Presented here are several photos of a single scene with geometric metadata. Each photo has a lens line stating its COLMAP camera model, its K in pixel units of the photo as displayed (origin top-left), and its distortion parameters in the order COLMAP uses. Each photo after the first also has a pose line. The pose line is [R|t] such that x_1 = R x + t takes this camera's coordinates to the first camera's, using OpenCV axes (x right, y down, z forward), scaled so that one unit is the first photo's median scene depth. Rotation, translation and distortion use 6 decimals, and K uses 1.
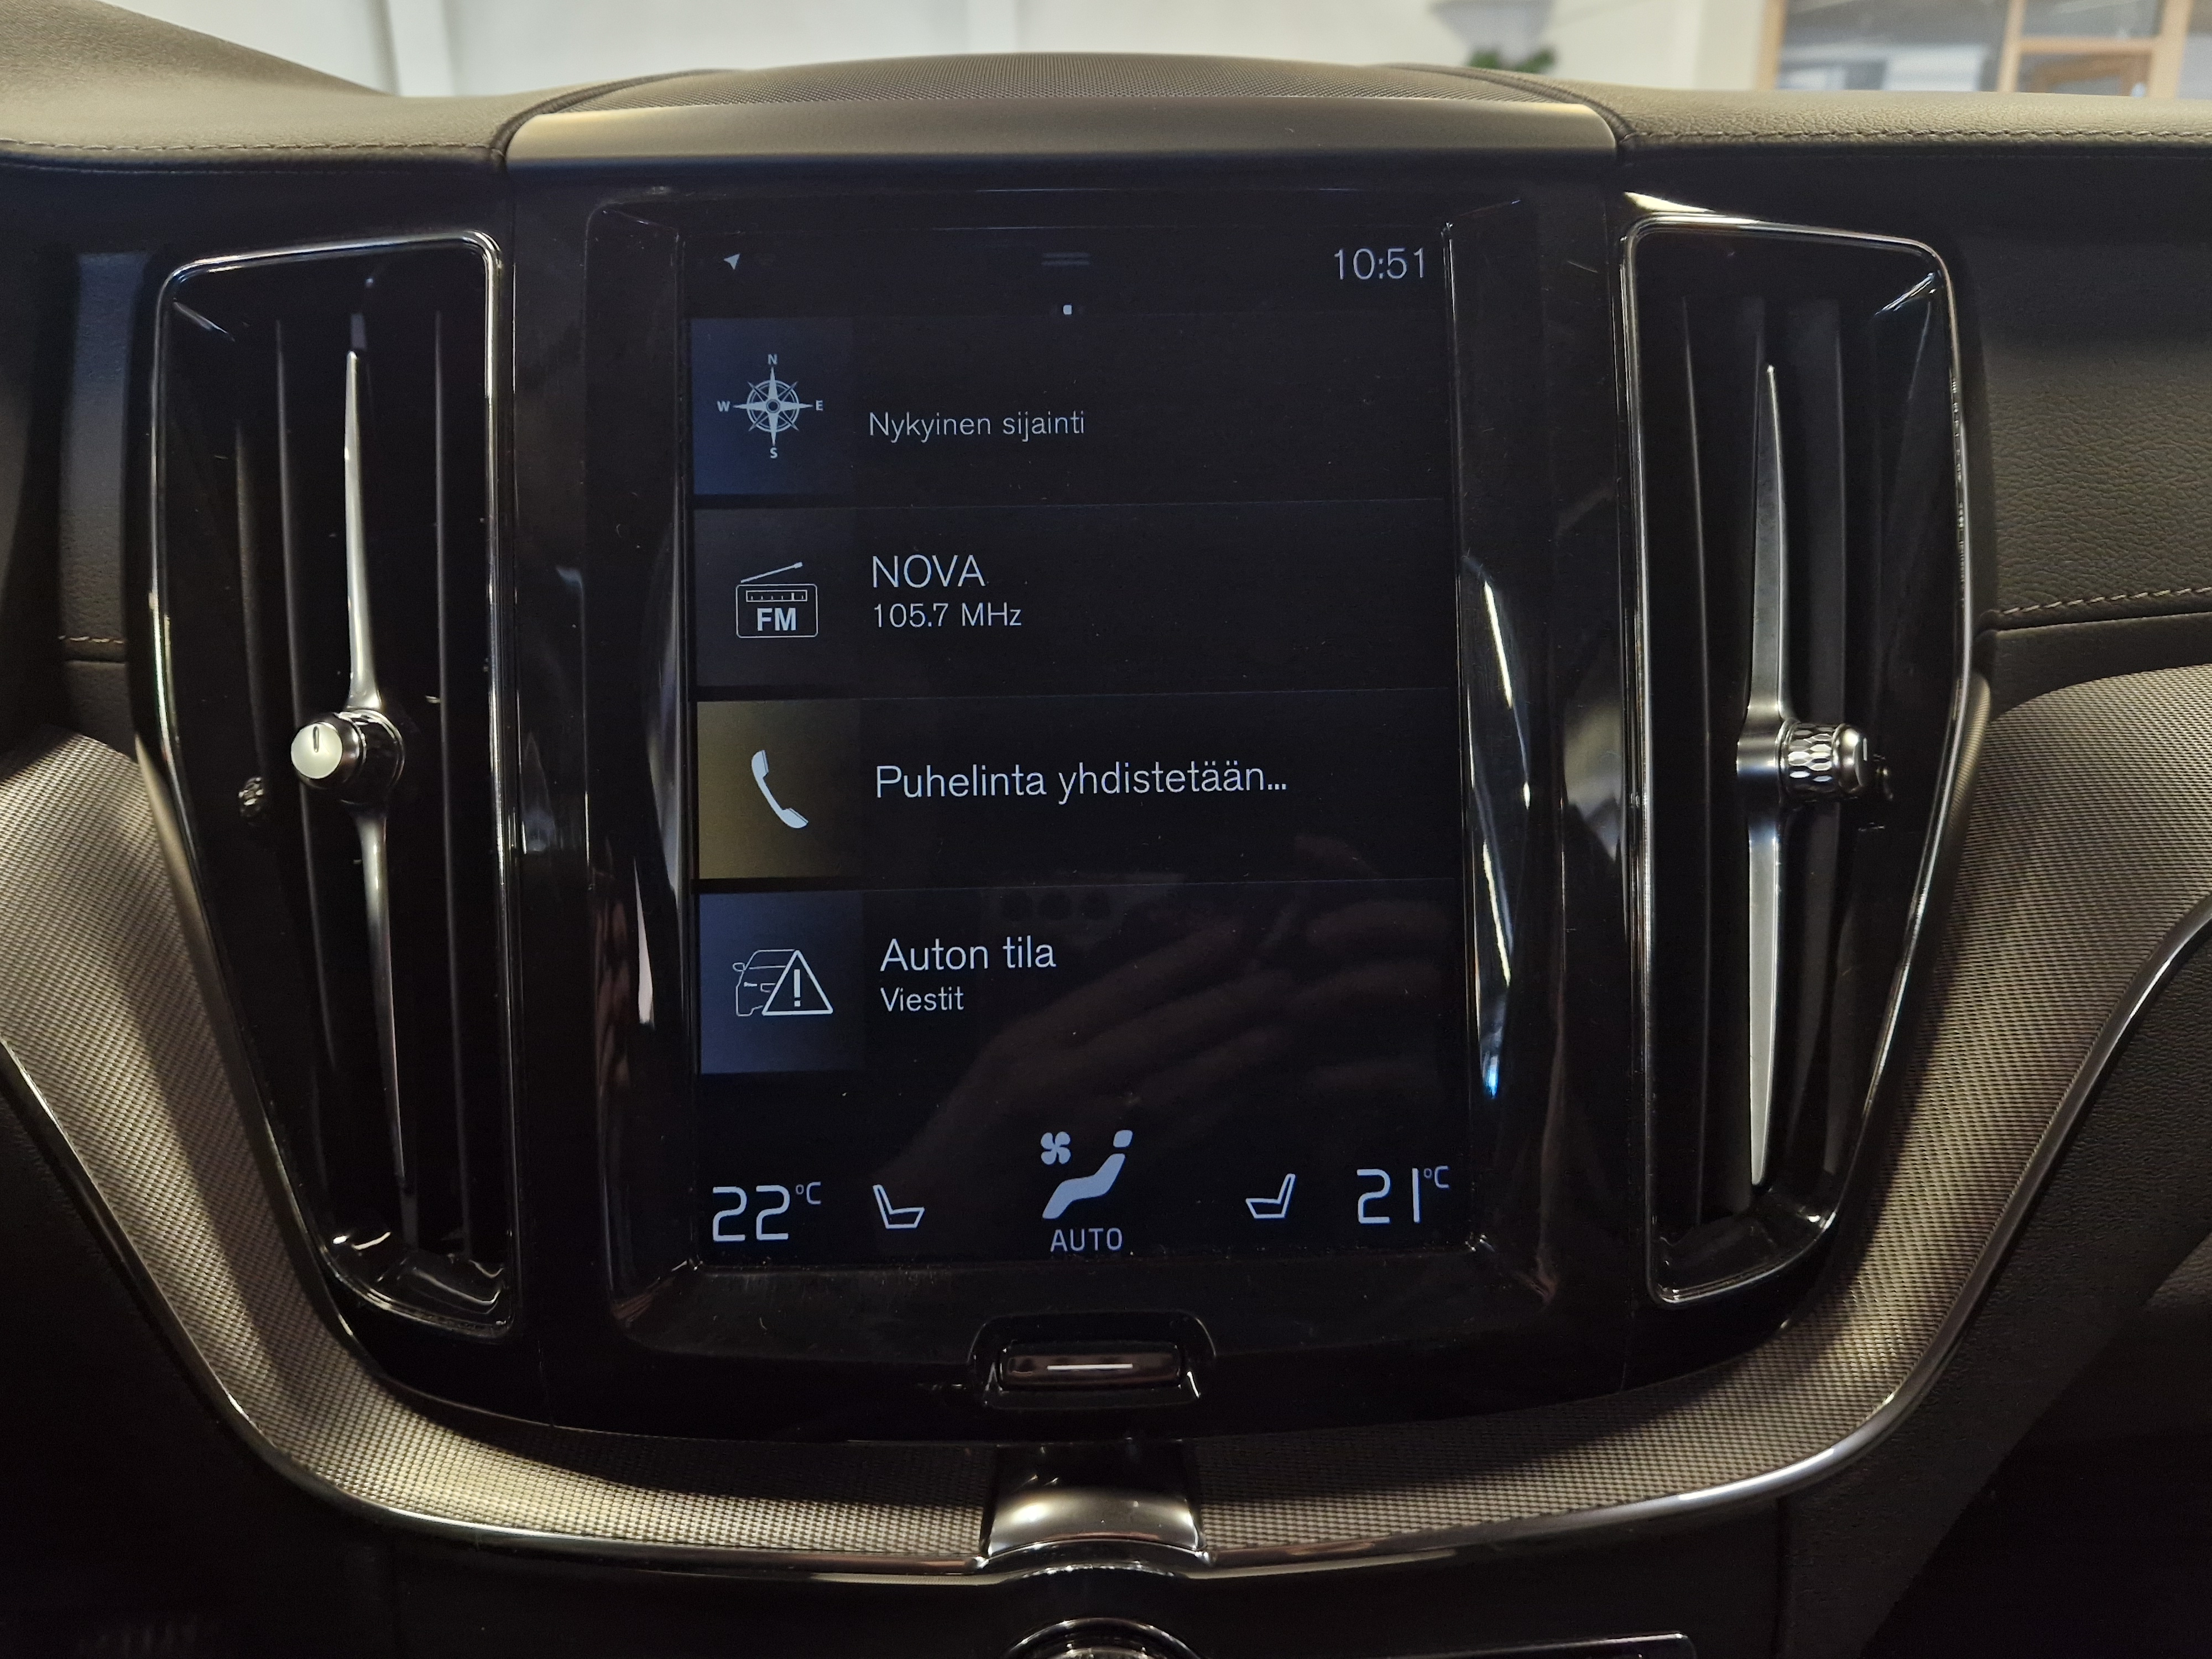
lens RADIAL K [[1667.7, 0, 1106.0], [0, 1667.7, 829.5], [0, 0, 1]] dist [0.089560, -0.080757]
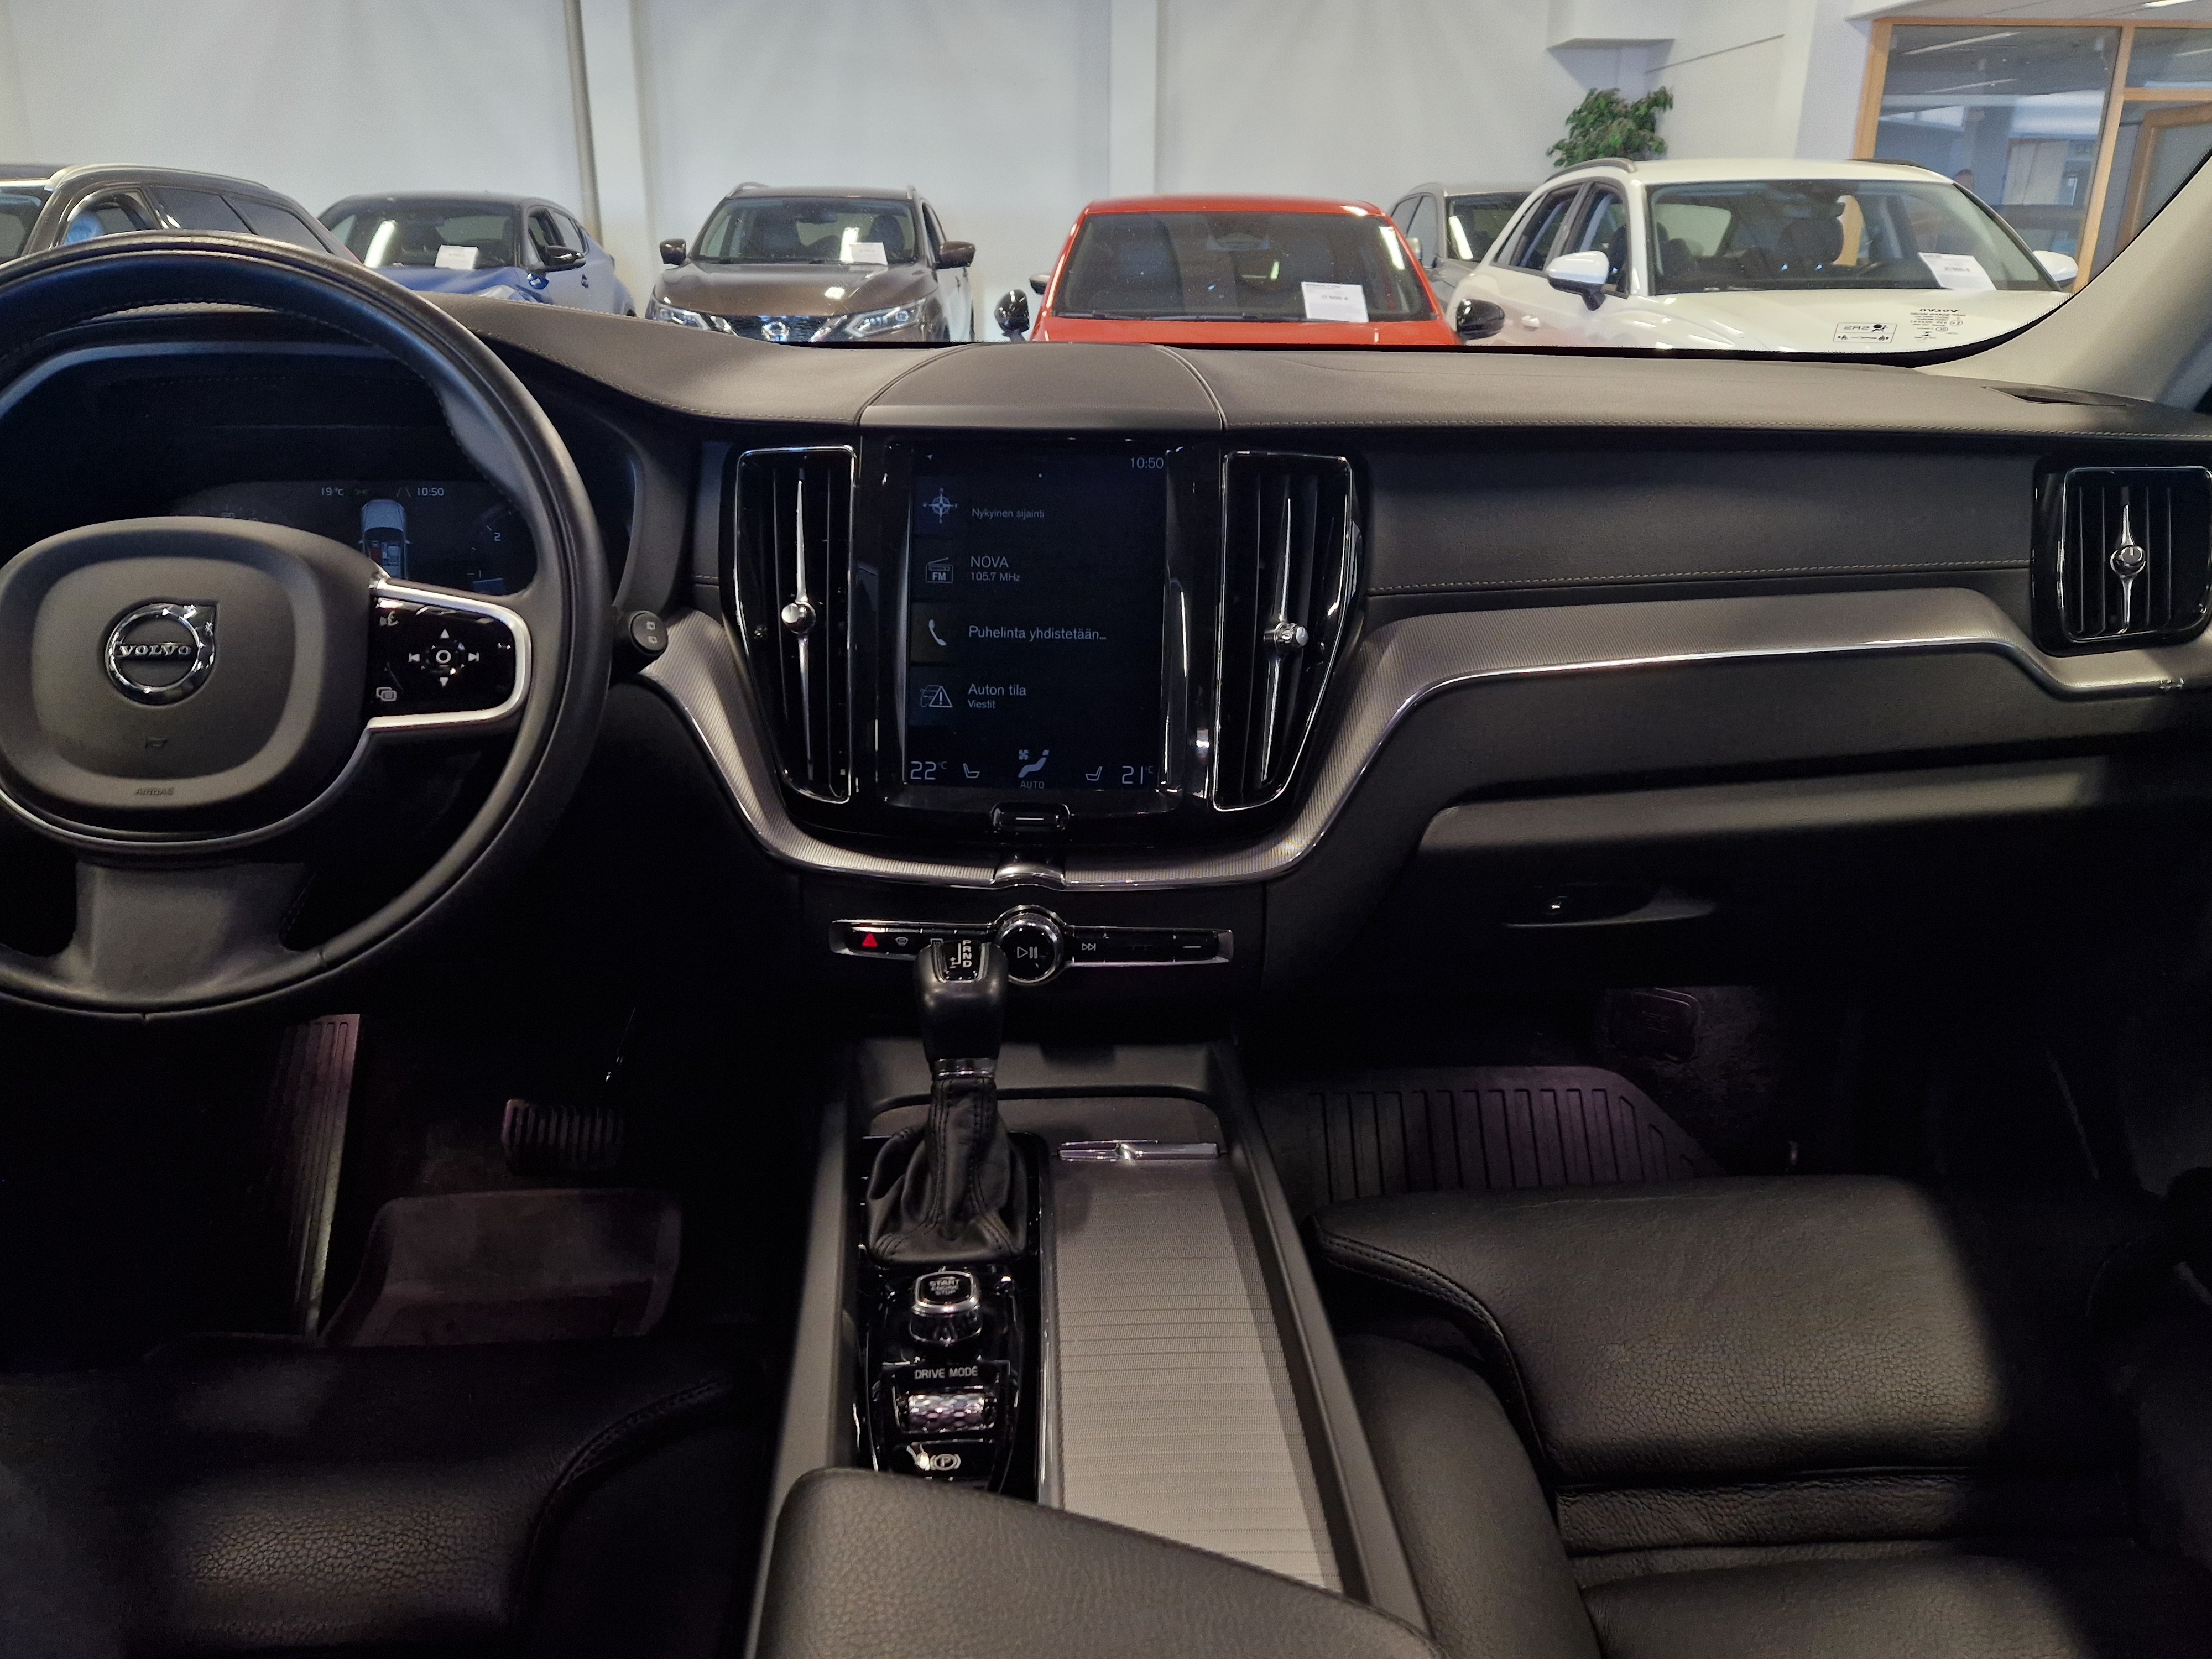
lens RADIAL K [[1682.2, 0, 1073.9], [0, 1682.2, 836.1], [0, 0, 1]] dist [0.079803, -0.076478]
pose [[0.996535, 0.042704, -0.071373, 0.281124], [-0.043001, 0.999072, -0.002622, 0.338395], [0.071194, 0.005682, 0.997446, -2.002440]]
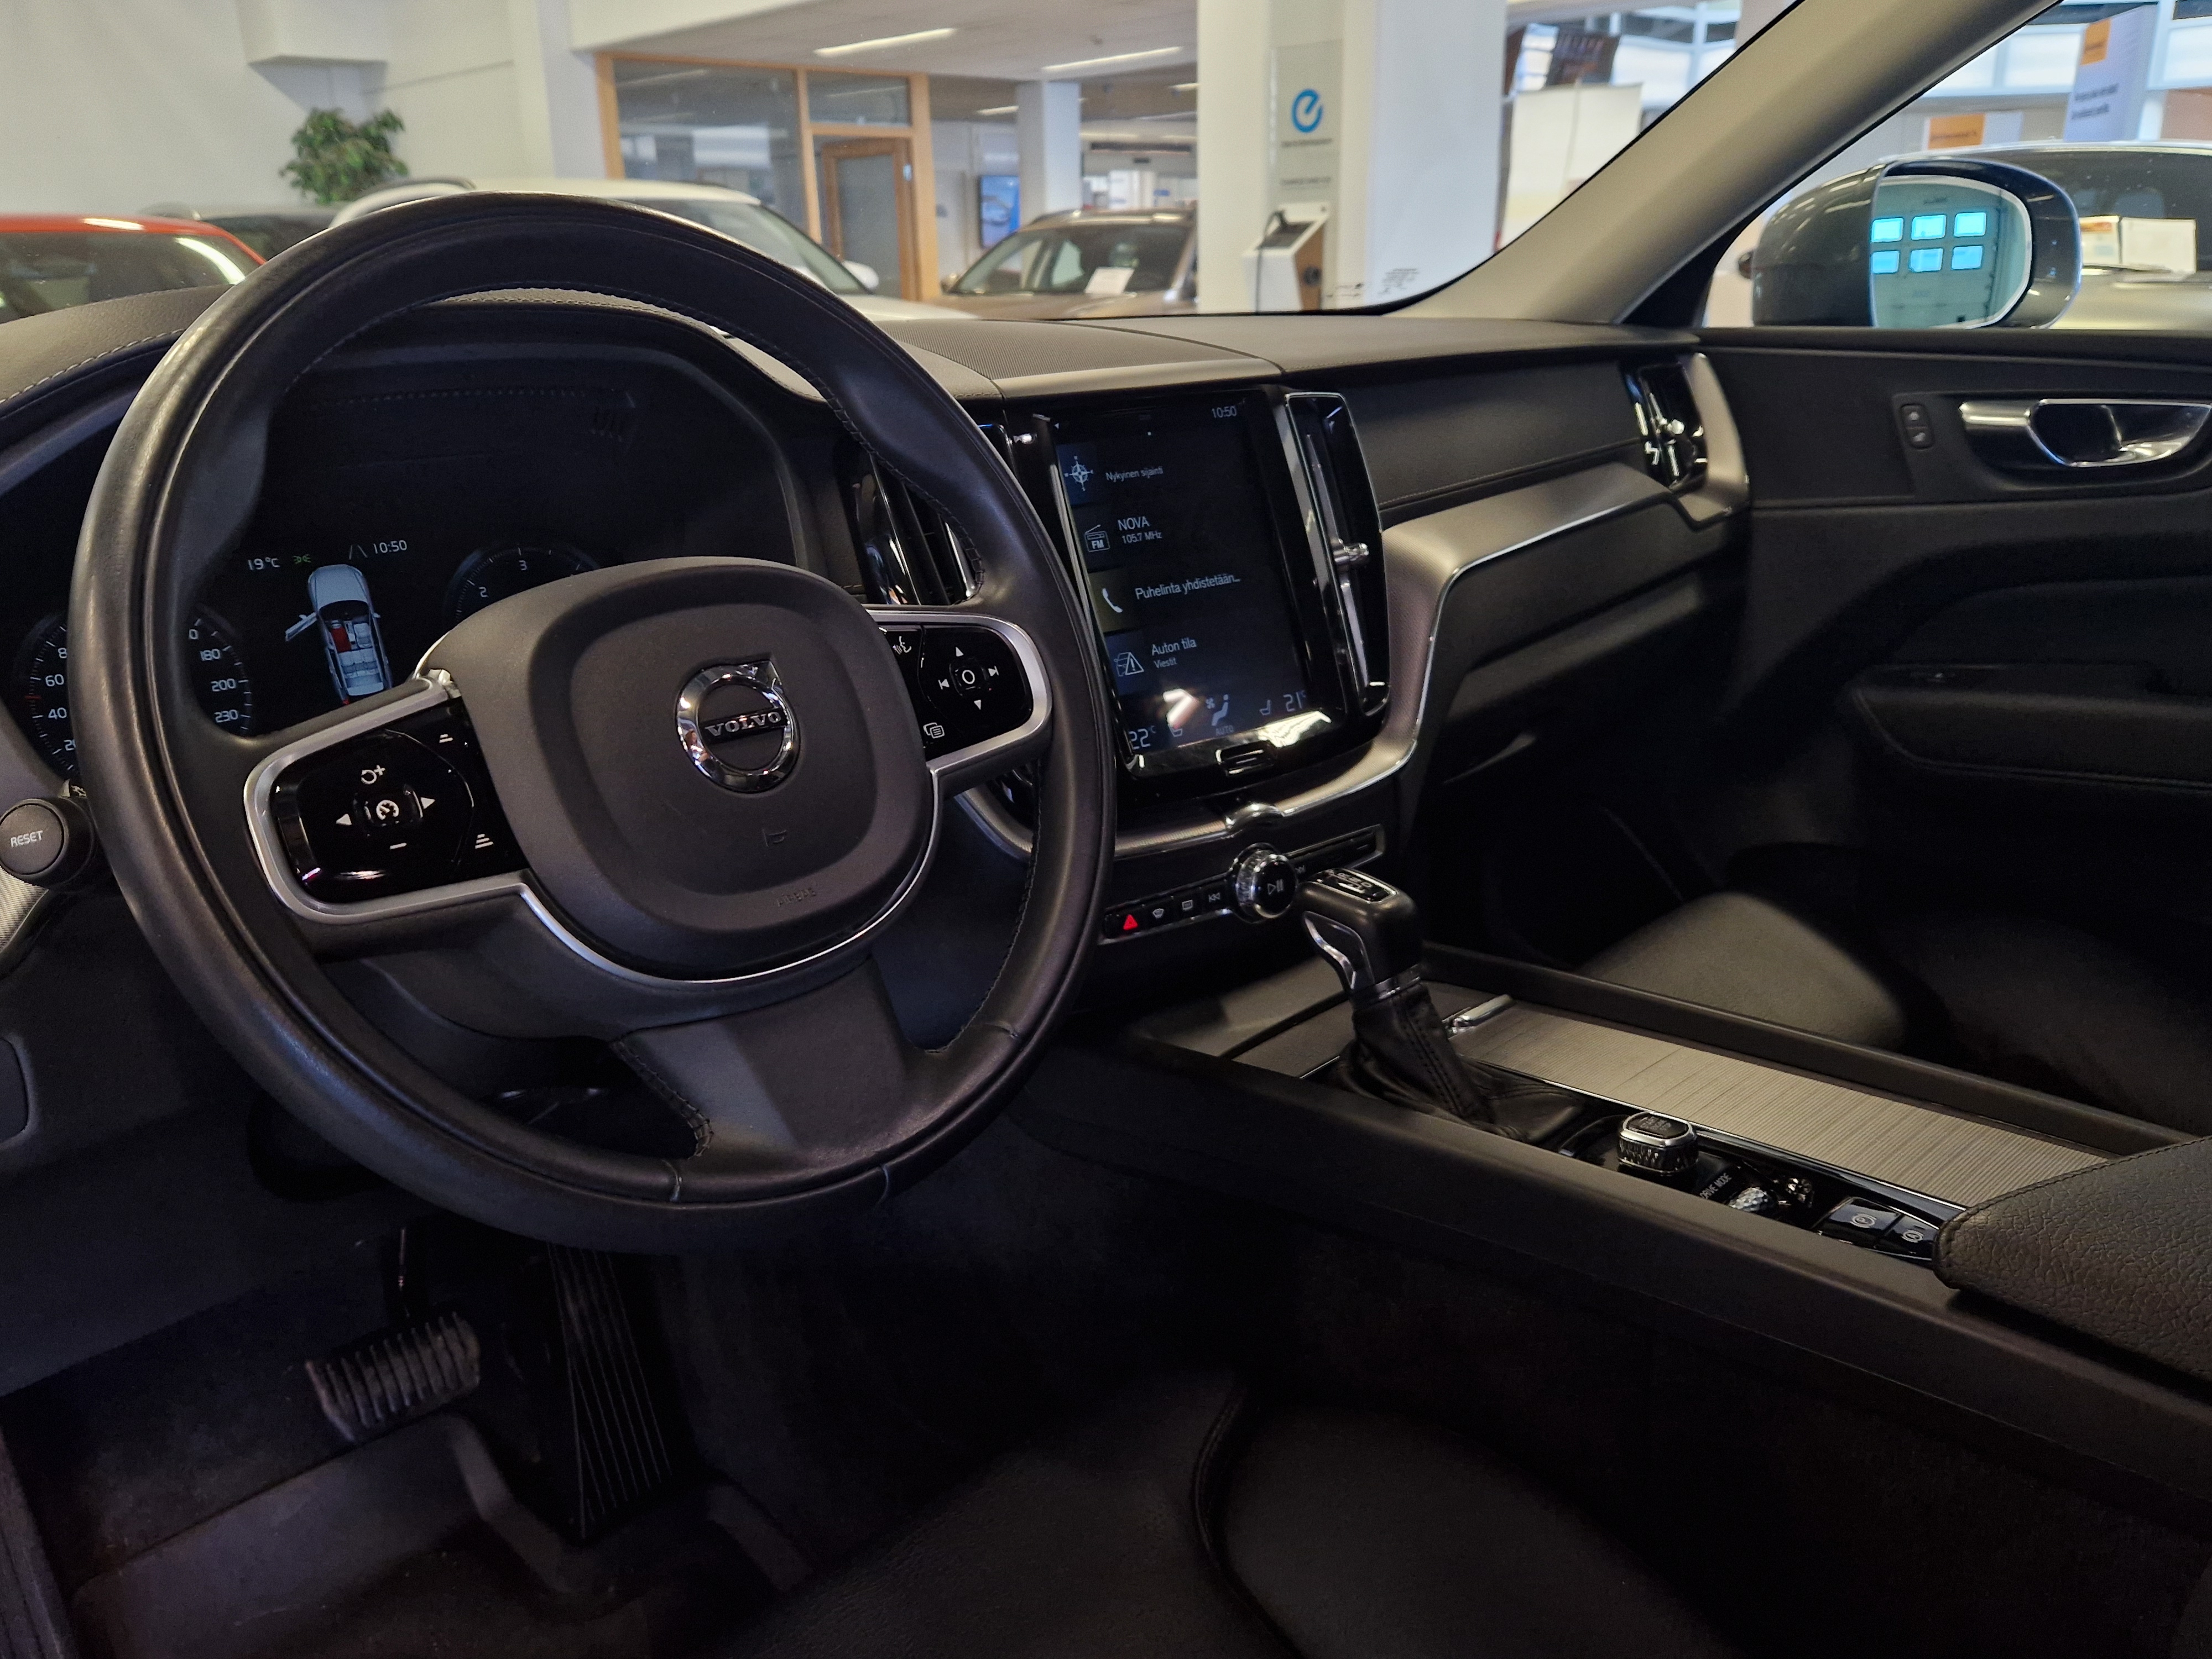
lens RADIAL K [[1682.2, 0, 1073.9], [0, 1682.2, 836.1], [0, 0, 1]] dist [0.079803, -0.076478]
pose [[0.813995, -0.199687, 0.545470, -1.953455], [0.211876, 0.976425, 0.041273, 0.245181], [-0.540852, 0.081976, 0.837114, -1.422735]]
